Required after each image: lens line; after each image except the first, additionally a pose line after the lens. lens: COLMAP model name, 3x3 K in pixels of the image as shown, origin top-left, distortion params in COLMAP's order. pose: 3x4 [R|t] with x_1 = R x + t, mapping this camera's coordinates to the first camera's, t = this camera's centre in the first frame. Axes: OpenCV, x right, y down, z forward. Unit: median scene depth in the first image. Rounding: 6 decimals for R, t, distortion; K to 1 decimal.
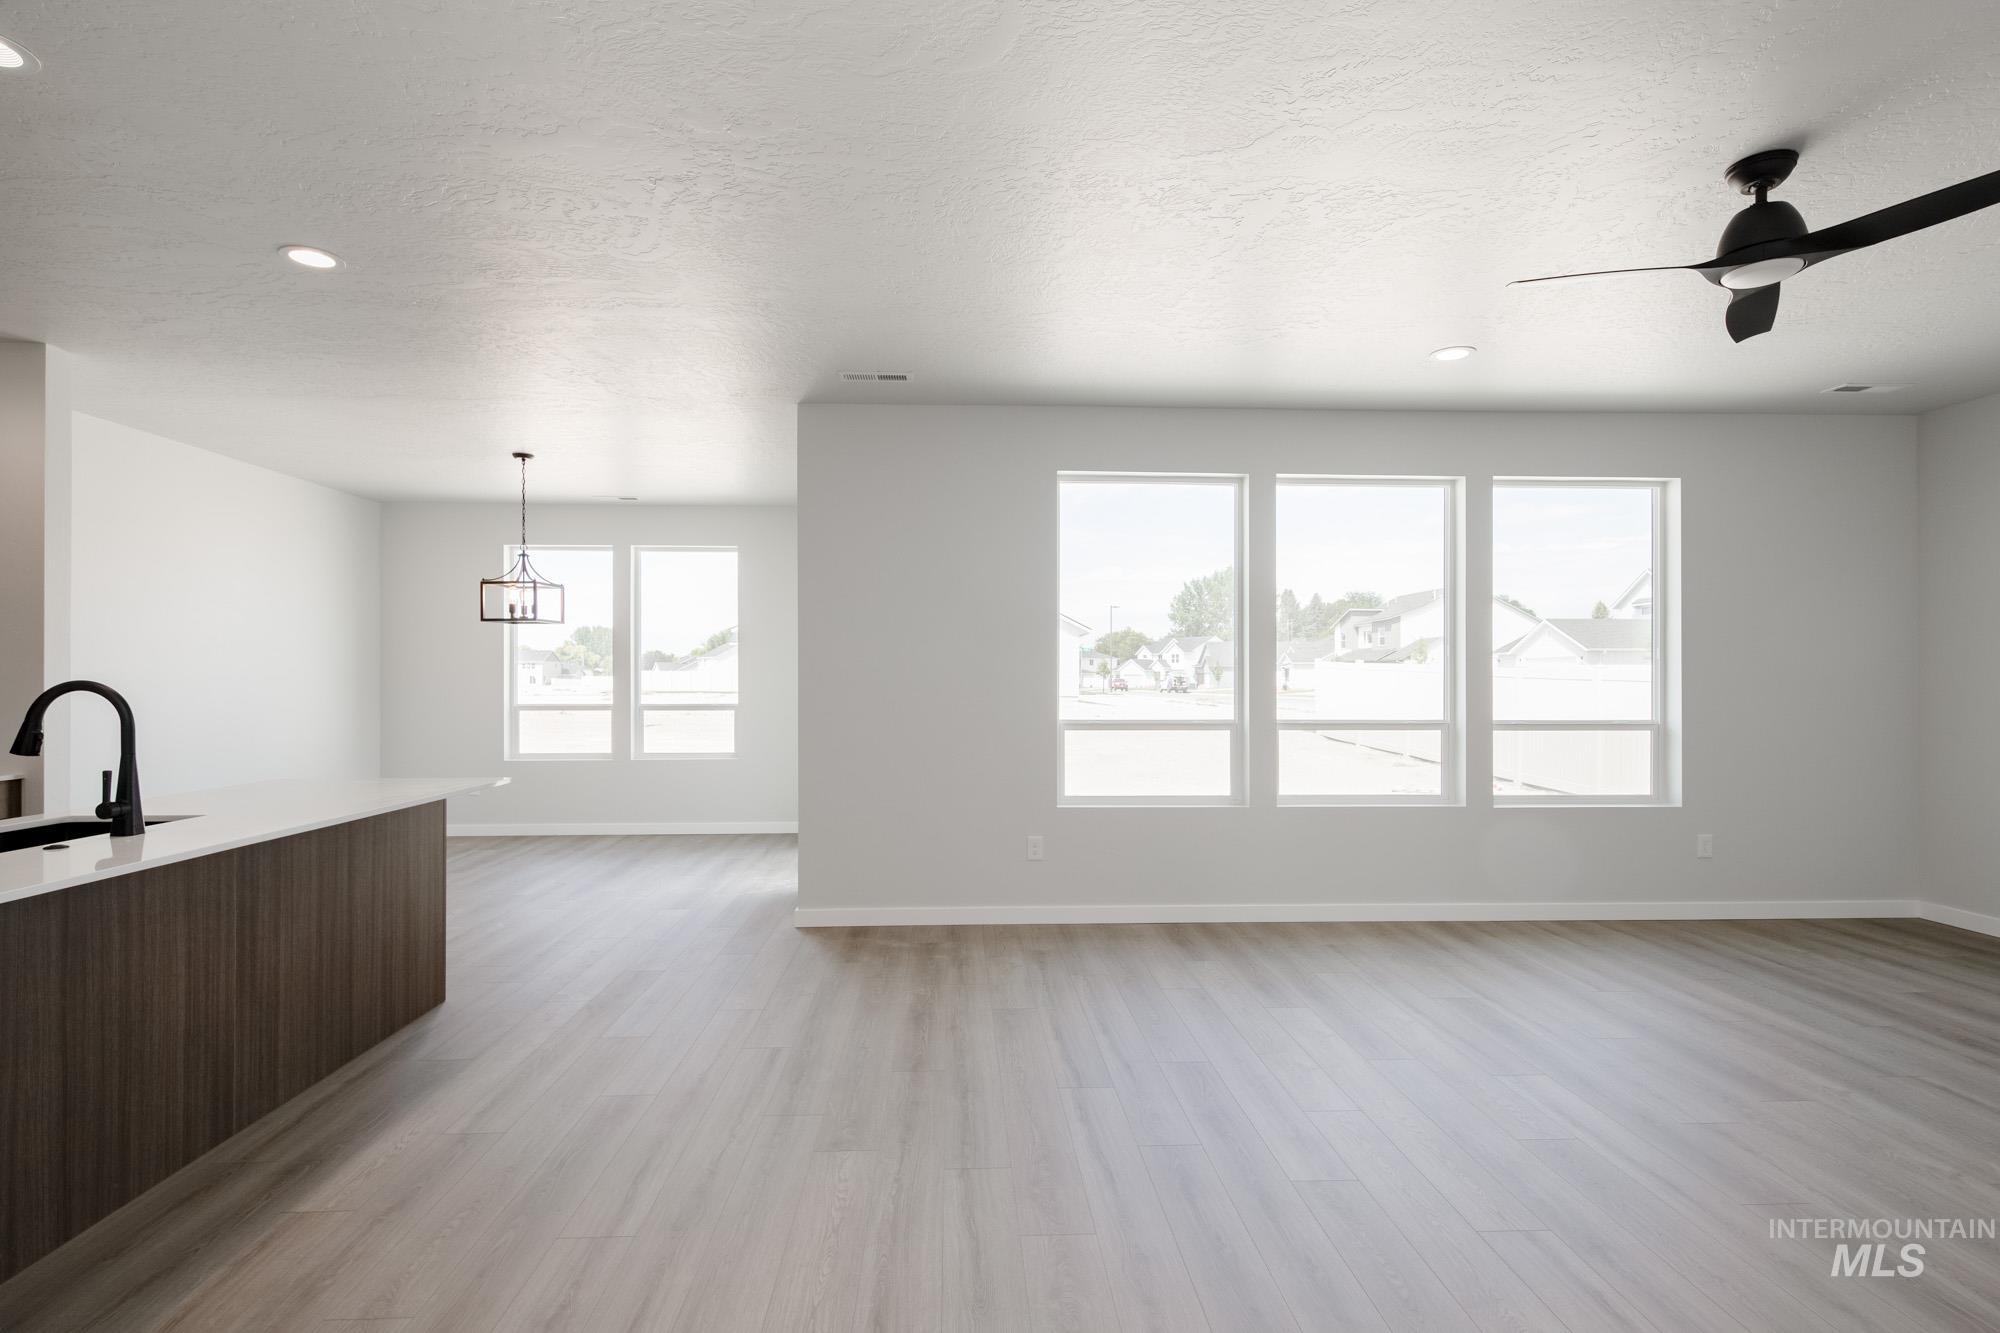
lens RADIAL K [[963.3, 0, 1002.8], [0, 963.3, 670.2], [0, 0, 1]] dist [0.012532, -0.000334]
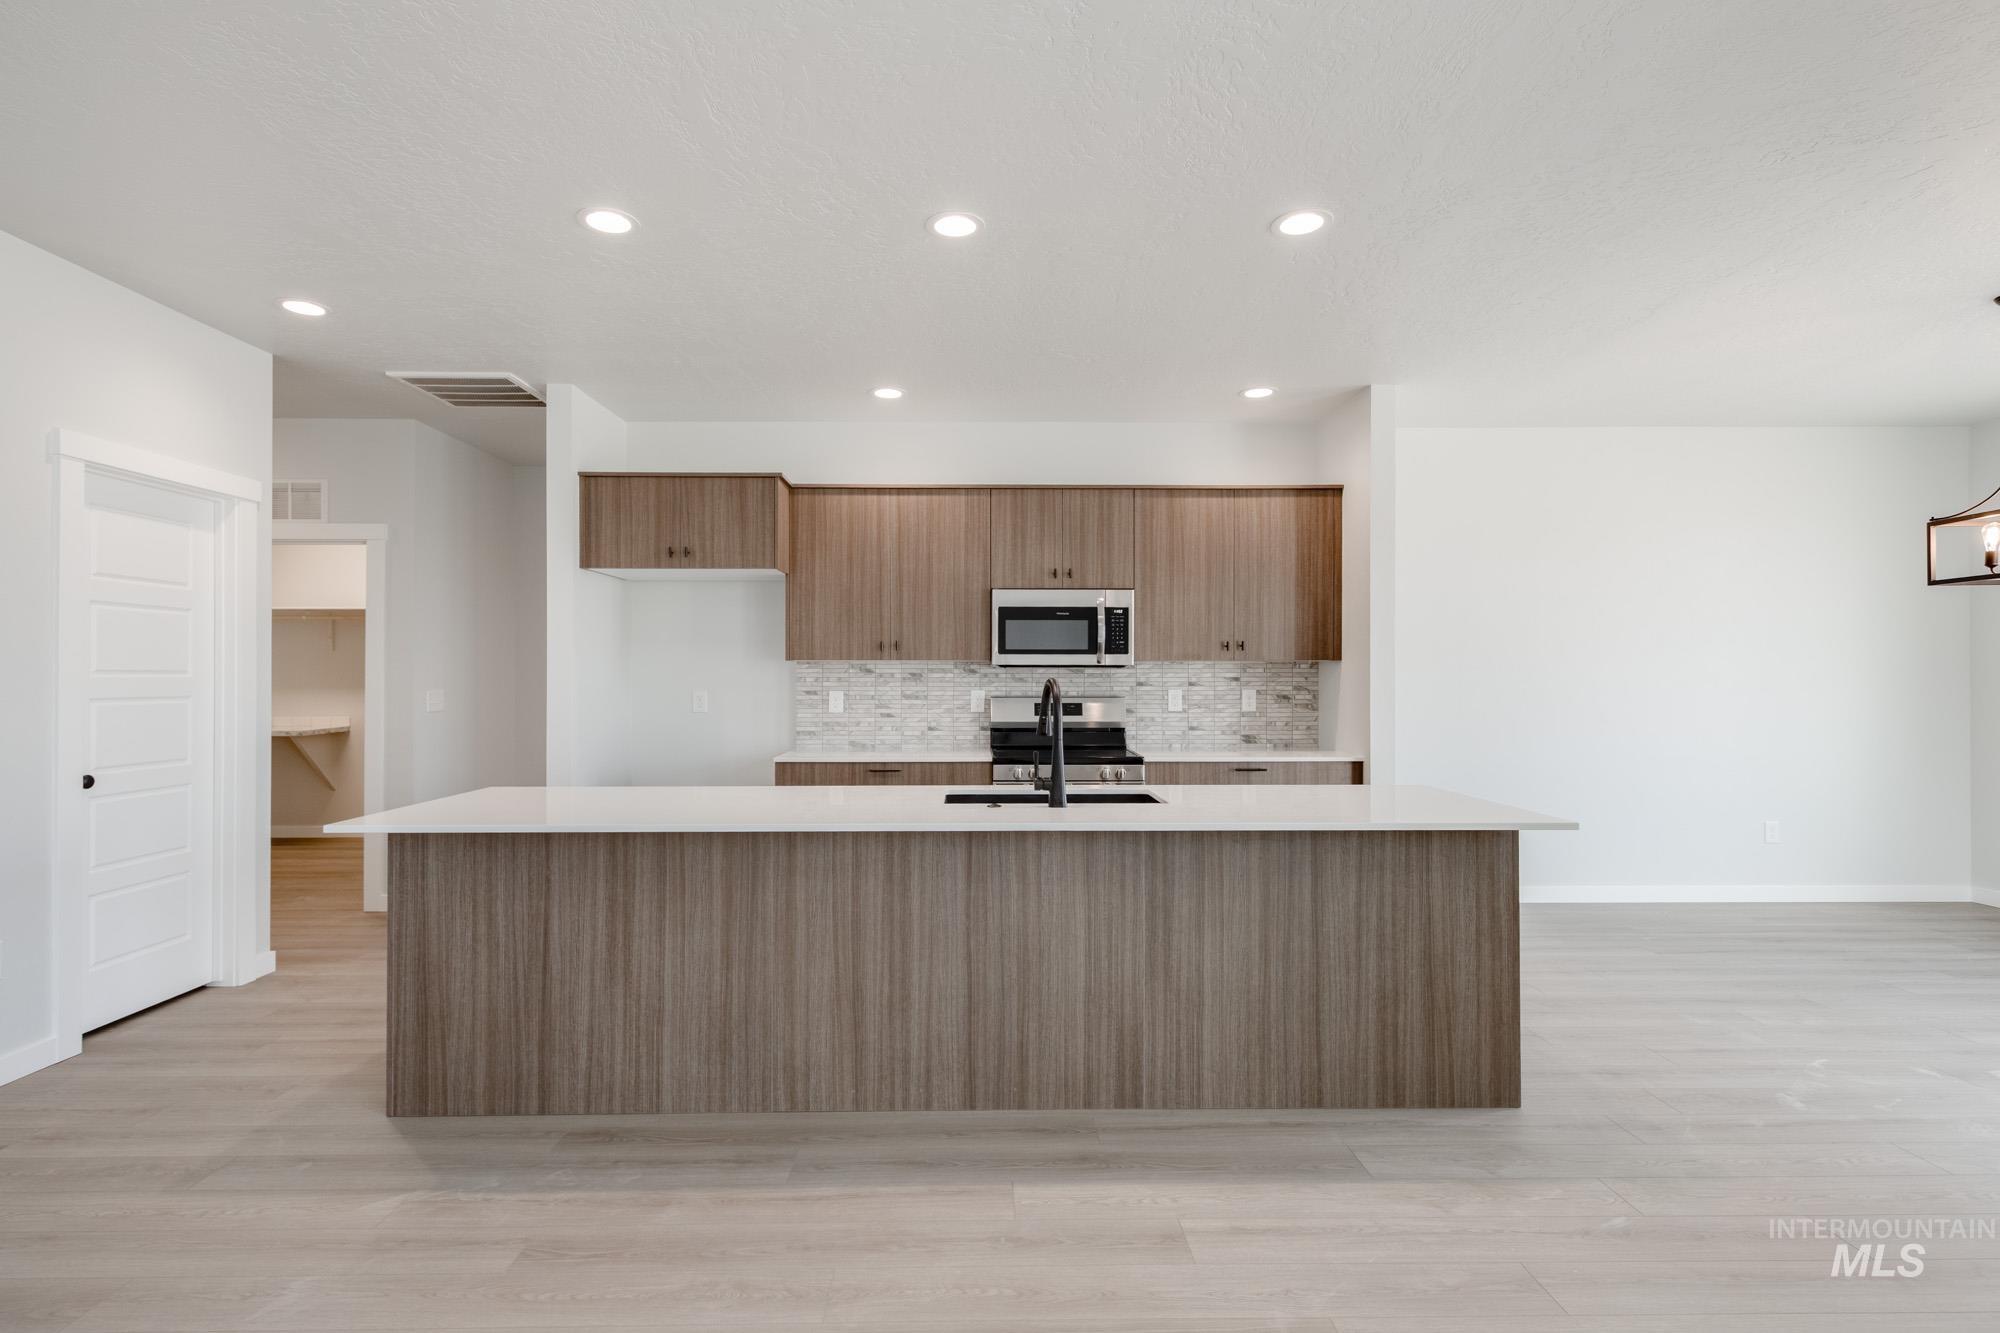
lens RADIAL K [[949.1, 0, 951.3], [0, 949.1, 678.1], [0, 0, 1]] dist [0.009749, -0.000202]
pose [[-0.038828, 0.001349, -0.999245, 0.221284], [0.009017, 0.999959, 0.001000, 0.007875], [0.999205, -0.008971, -0.038839, 0.751107]]
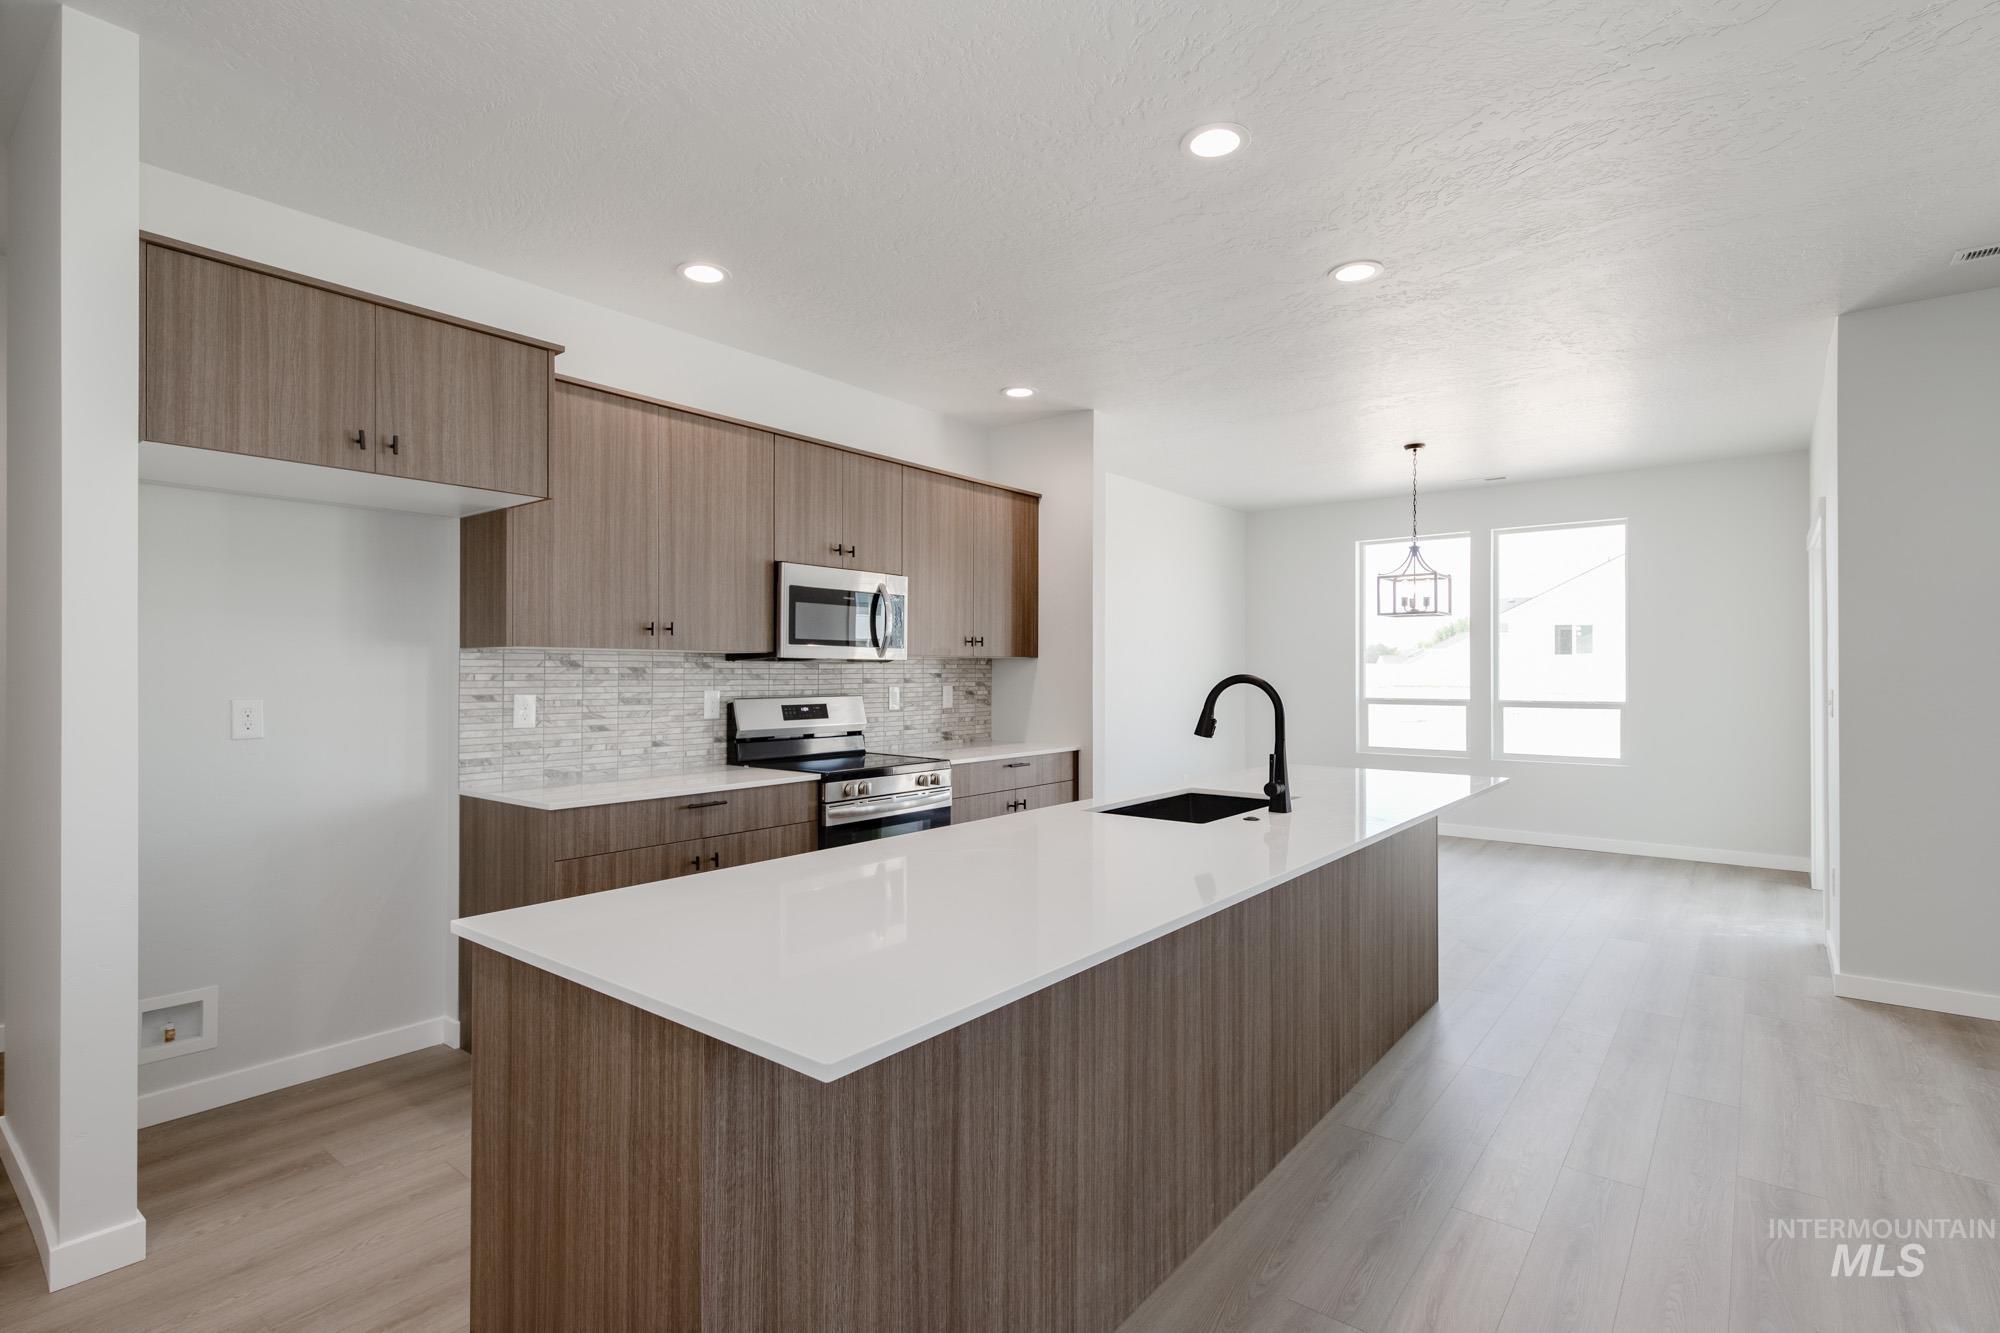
lens RADIAL K [[963.3, 0, 1002.8], [0, 963.3, 670.2], [0, 0, 1]] dist [0.012532, -0.000334]
pose [[0.752683, -0.000640, -0.658382, -0.334612], [0.004999, 0.999976, 0.004743, -0.000546], [0.658364, -0.006861, 0.752669, -0.037556]]
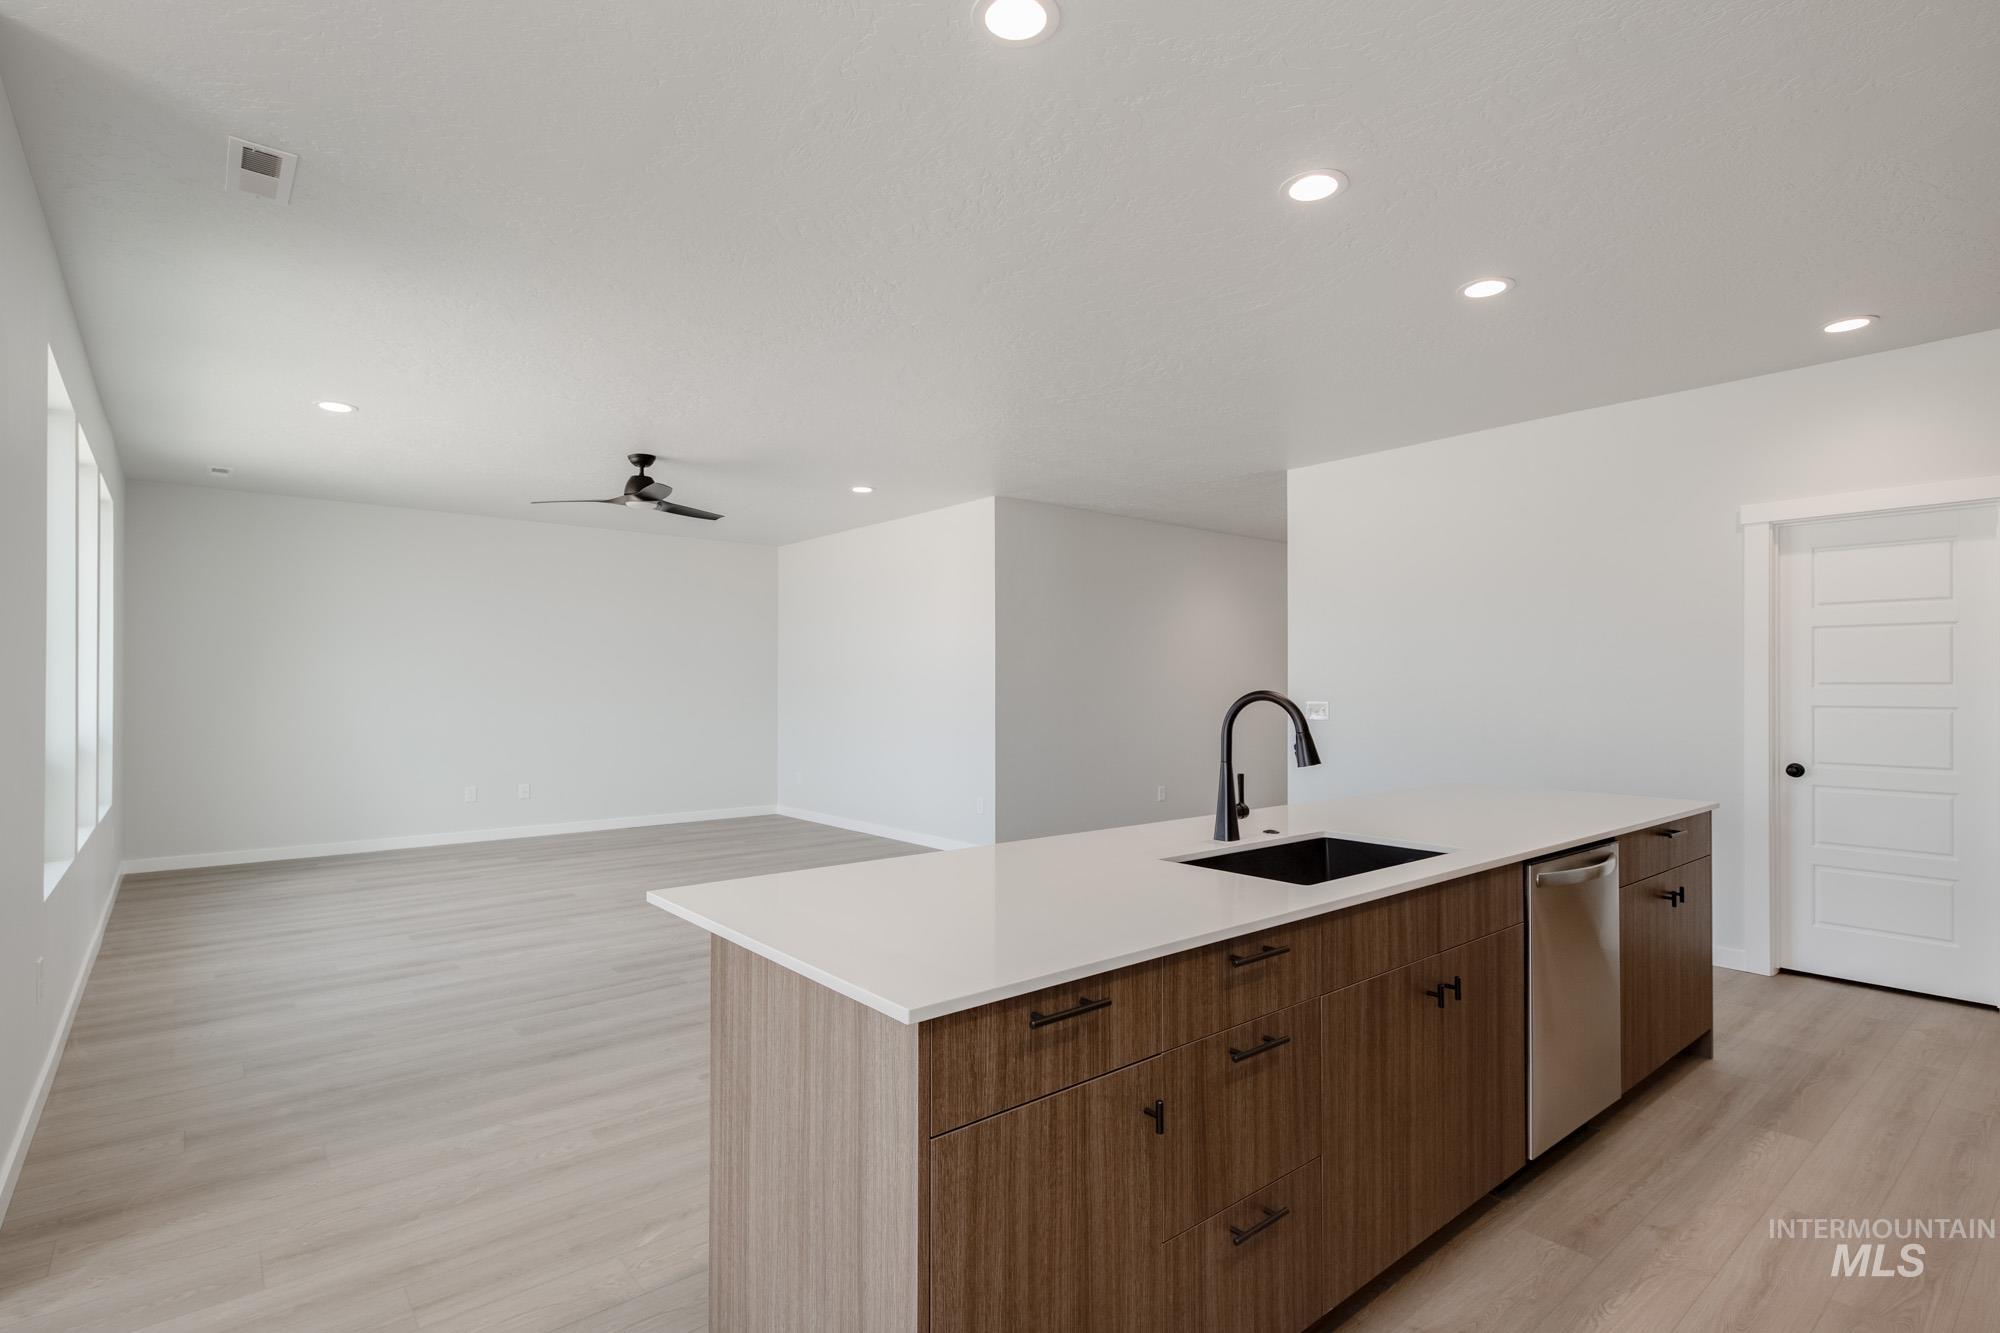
lens RADIAL K [[963.3, 0, 1002.8], [0, 963.3, 670.2], [0, 0, 1]] dist [0.012532, -0.000334]
pose [[-0.601958, -0.000651, 0.798527, -1.325187], [-0.018461, 0.999744, -0.013102, -0.013098], [-0.798314, -0.022628, -0.601816, 1.492730]]
